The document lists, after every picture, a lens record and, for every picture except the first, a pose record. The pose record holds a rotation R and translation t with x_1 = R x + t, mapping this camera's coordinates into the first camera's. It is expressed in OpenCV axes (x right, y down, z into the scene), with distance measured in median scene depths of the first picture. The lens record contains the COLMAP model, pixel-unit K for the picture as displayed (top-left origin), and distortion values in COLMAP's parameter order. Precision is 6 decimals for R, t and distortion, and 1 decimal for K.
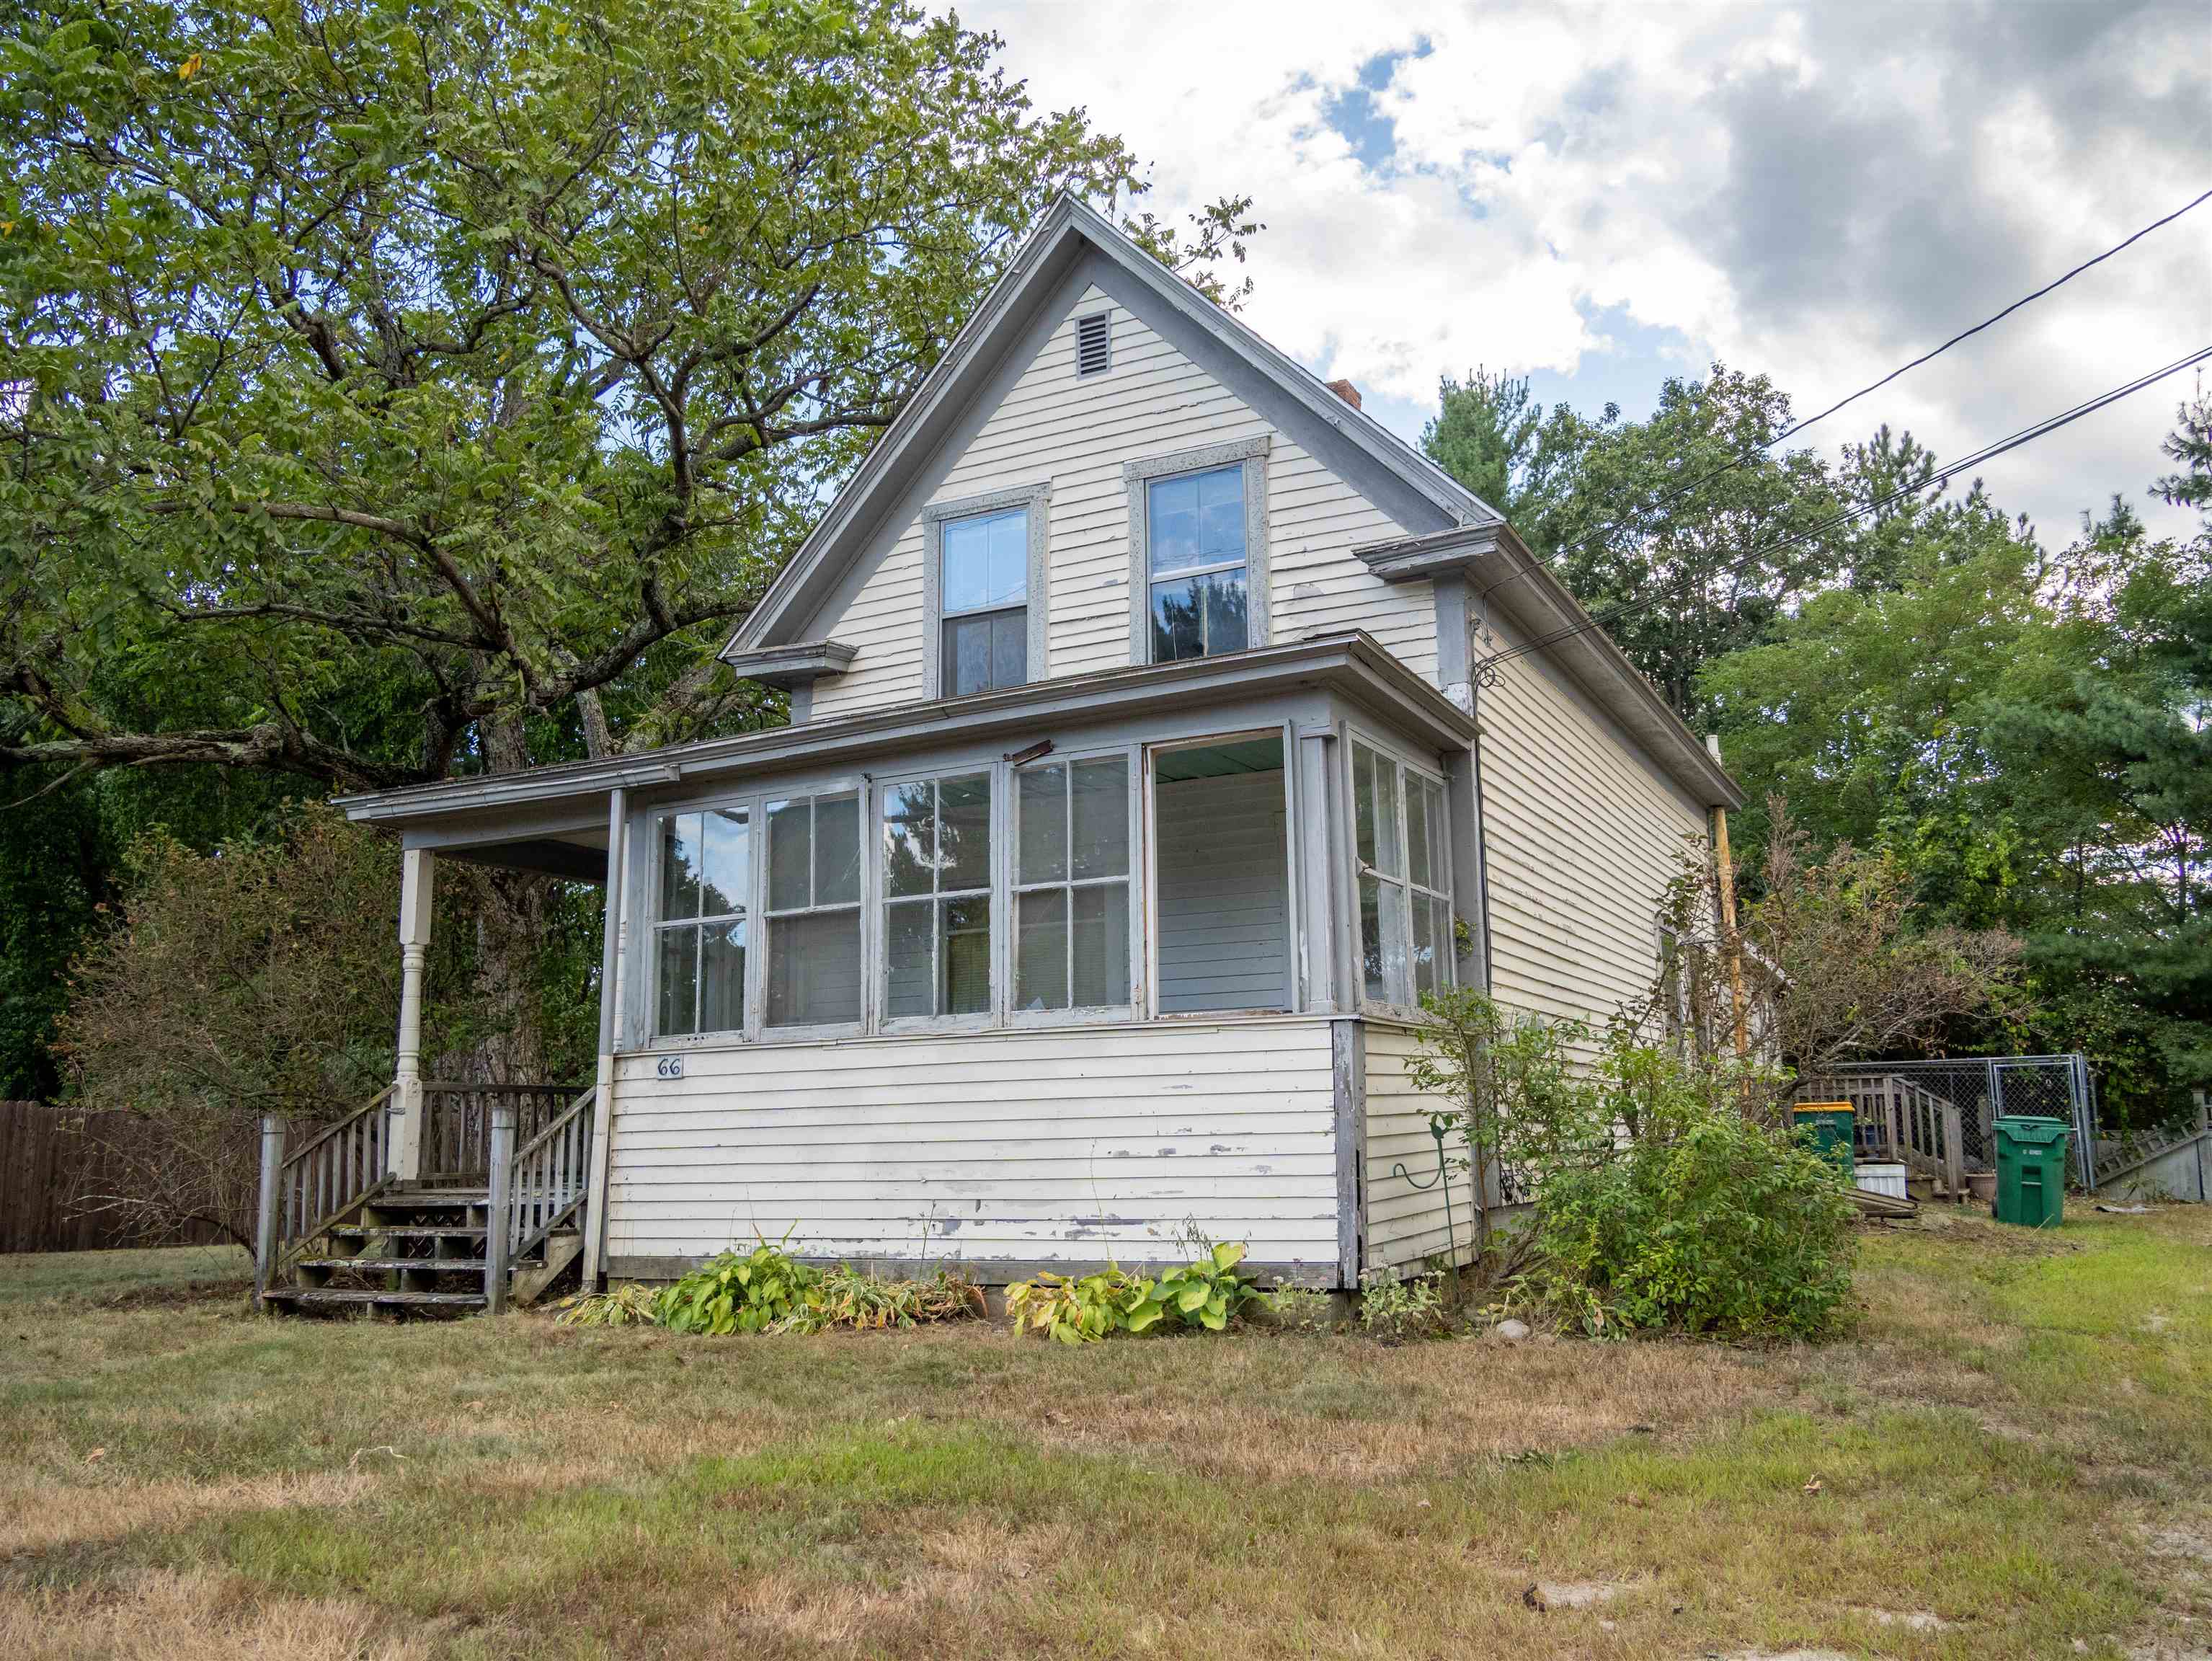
lens RADIAL K [[1799.4, 0, 1105.9], [0, 1799.4, 828.0], [0, 0, 1]] dist [-0.027087, -0.006192]
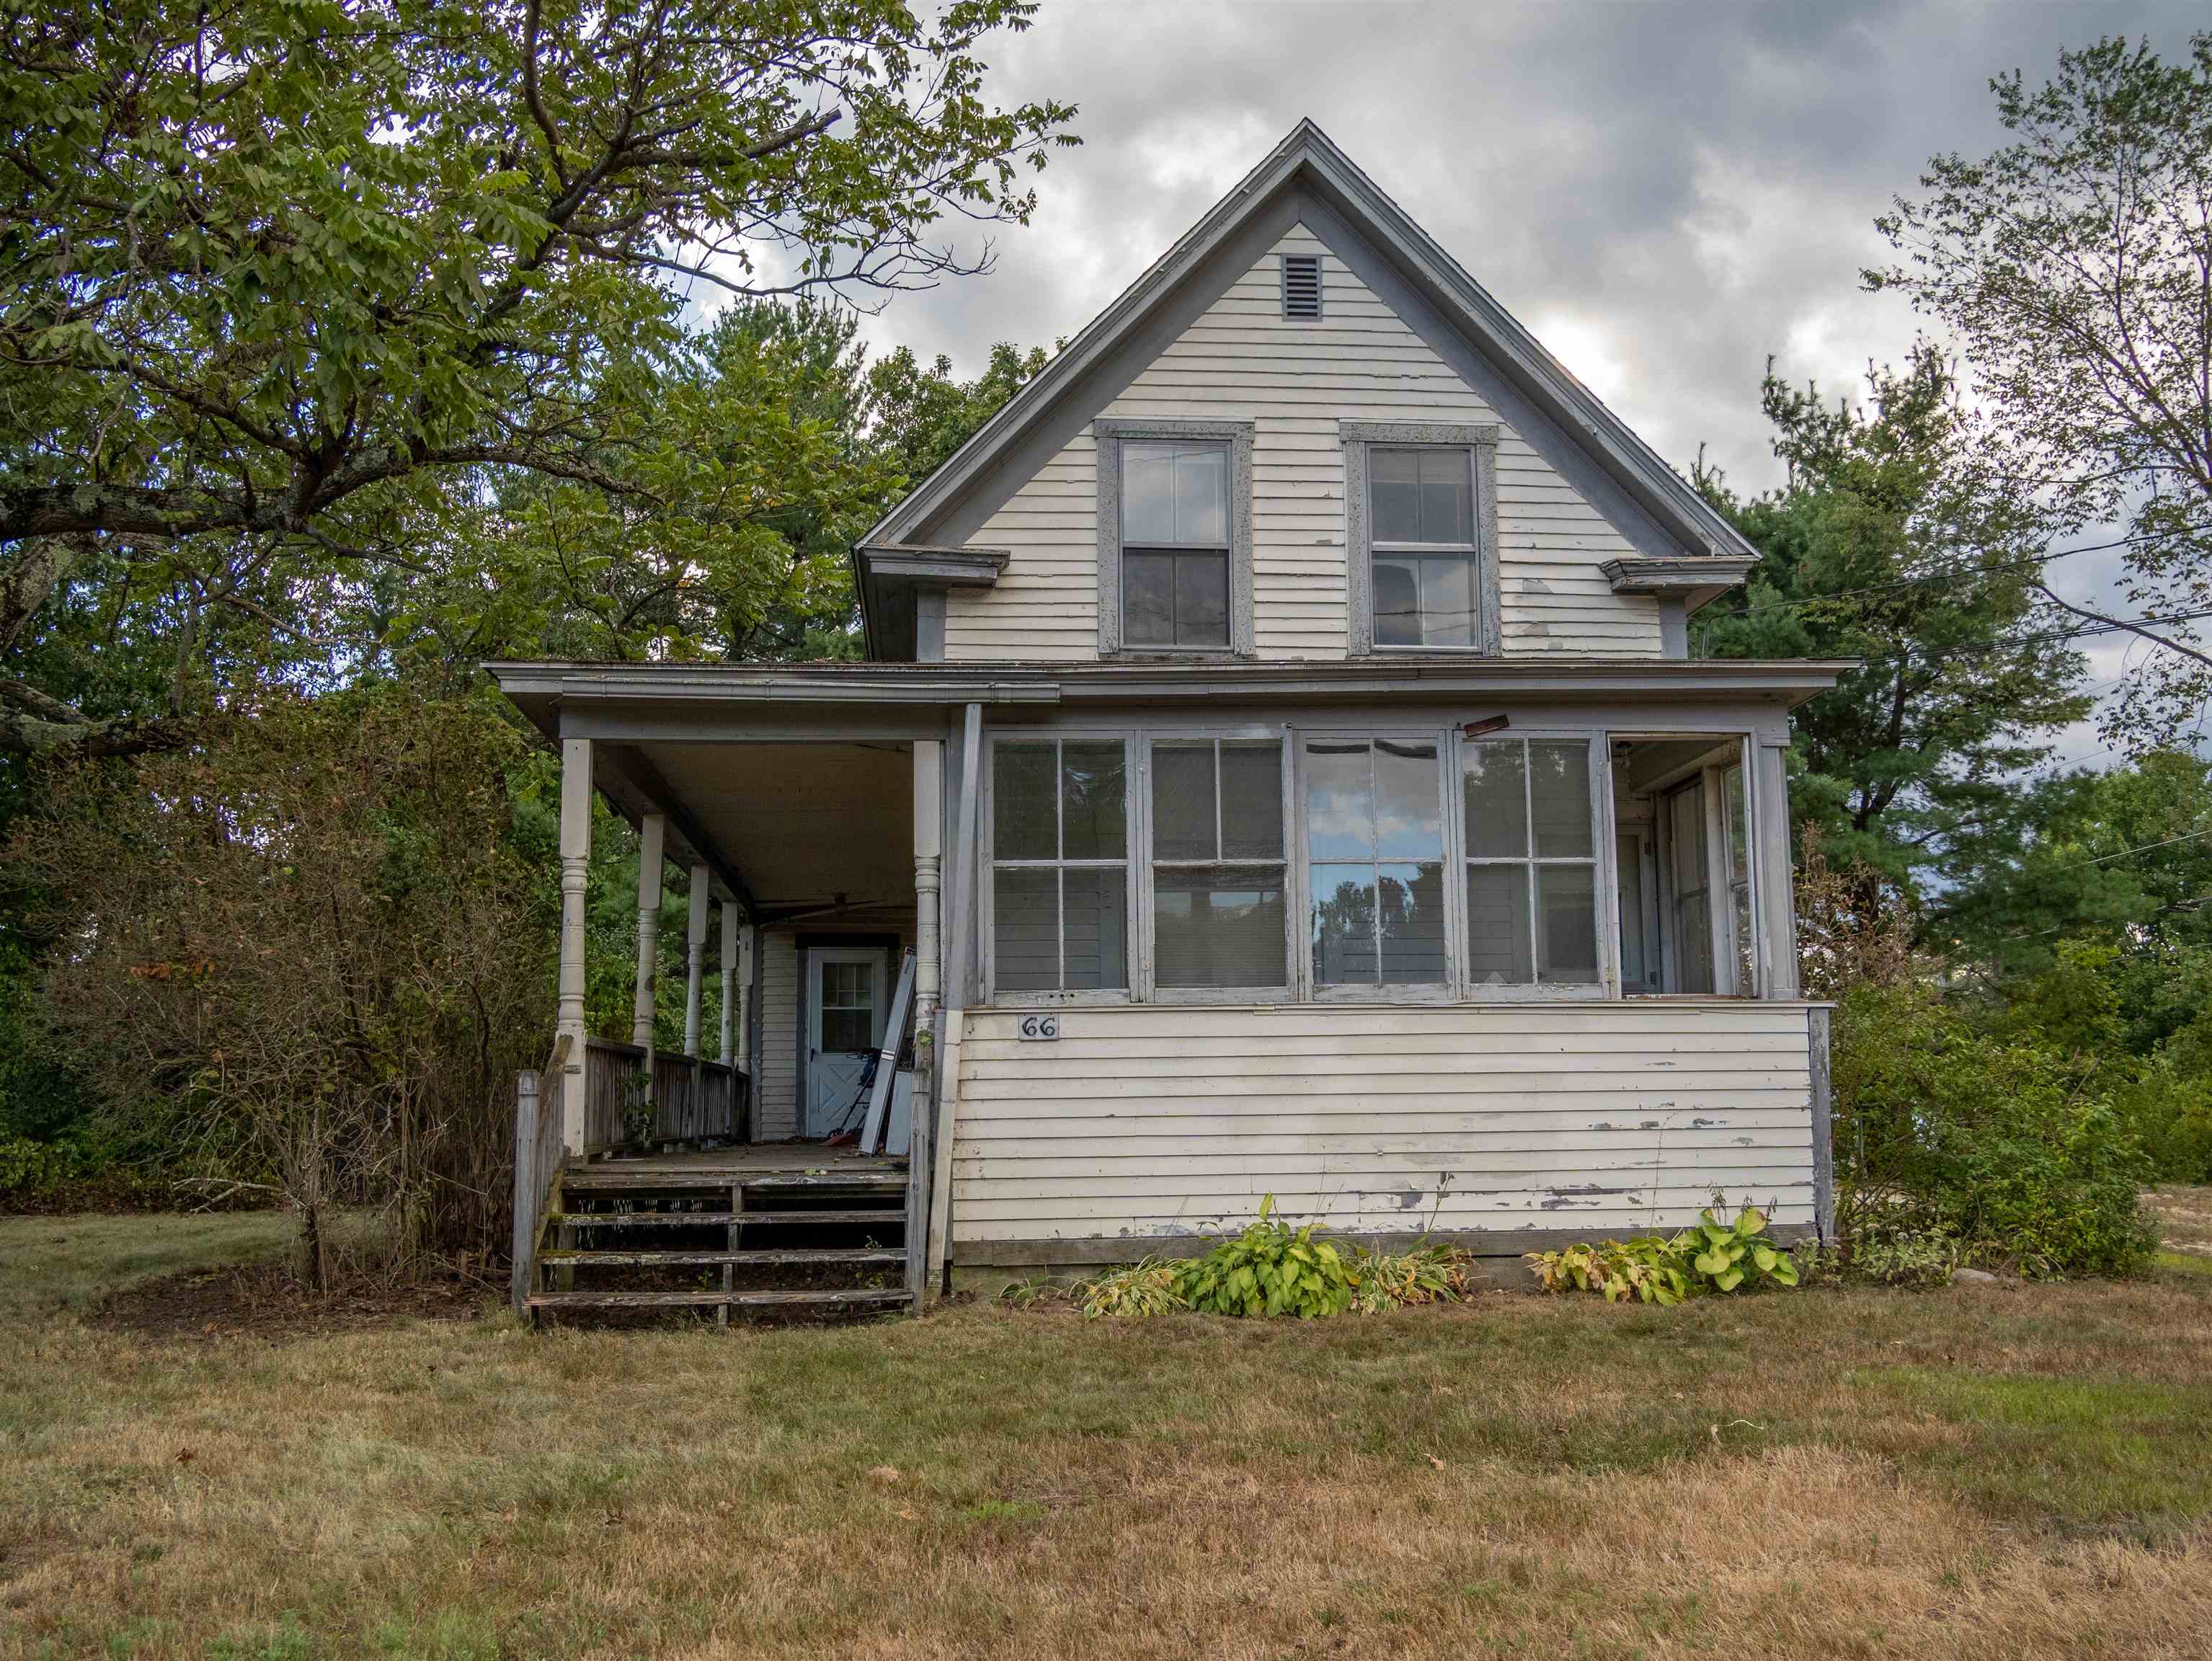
lens RADIAL K [[1969.8, 0, 1076.9], [0, 1969.8, 874.5], [0, 0, 1]] dist [-0.022453, 0.001051]
pose [[0.853466, 0.072177, 0.516126, -0.719538], [-0.097841, 0.994944, 0.022653, 0.034338], [-0.511882, -0.069832, 0.856213, 0.164592]]
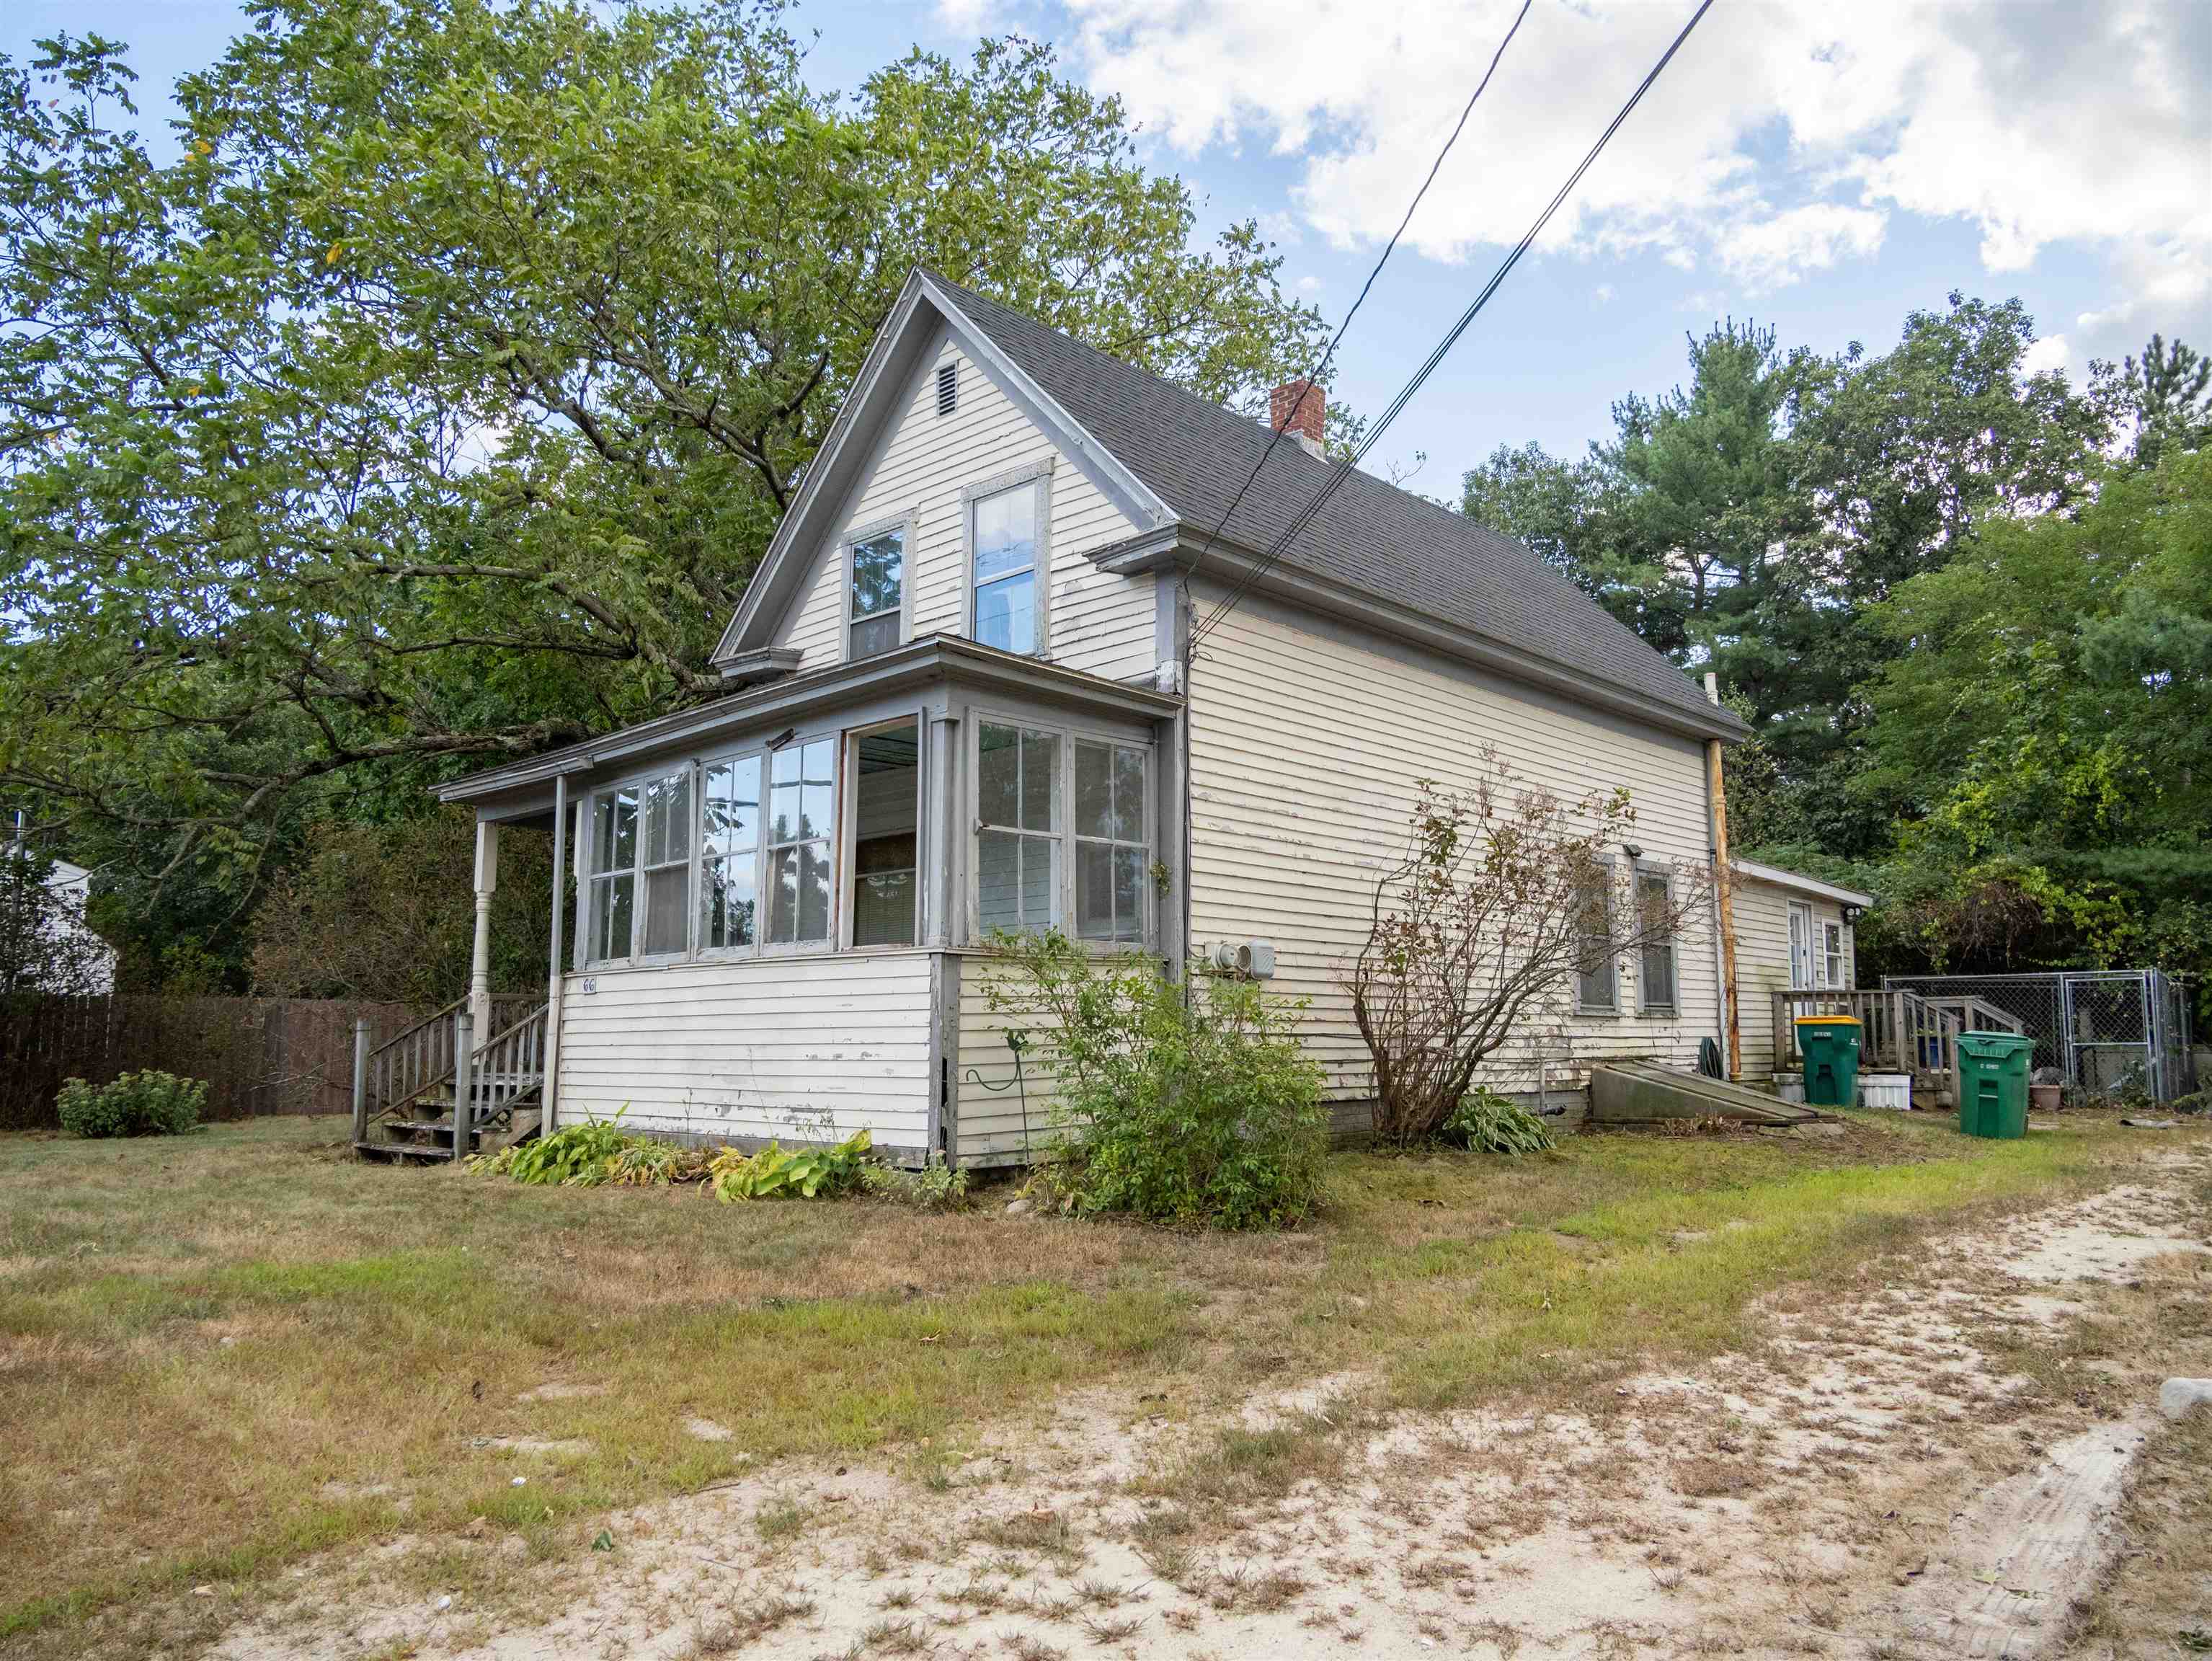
lens RADIAL K [[1573.9, 0, 1106.2], [0, 1573.9, 833.5], [0, 0, 1]] dist [-0.048409, 0.008846]
pose [[0.959343, -0.022973, -0.281305, 0.442449], [0.035525, 0.998584, 0.039602, -0.010504], [0.279997, -0.047985, 0.958801, 0.005025]]
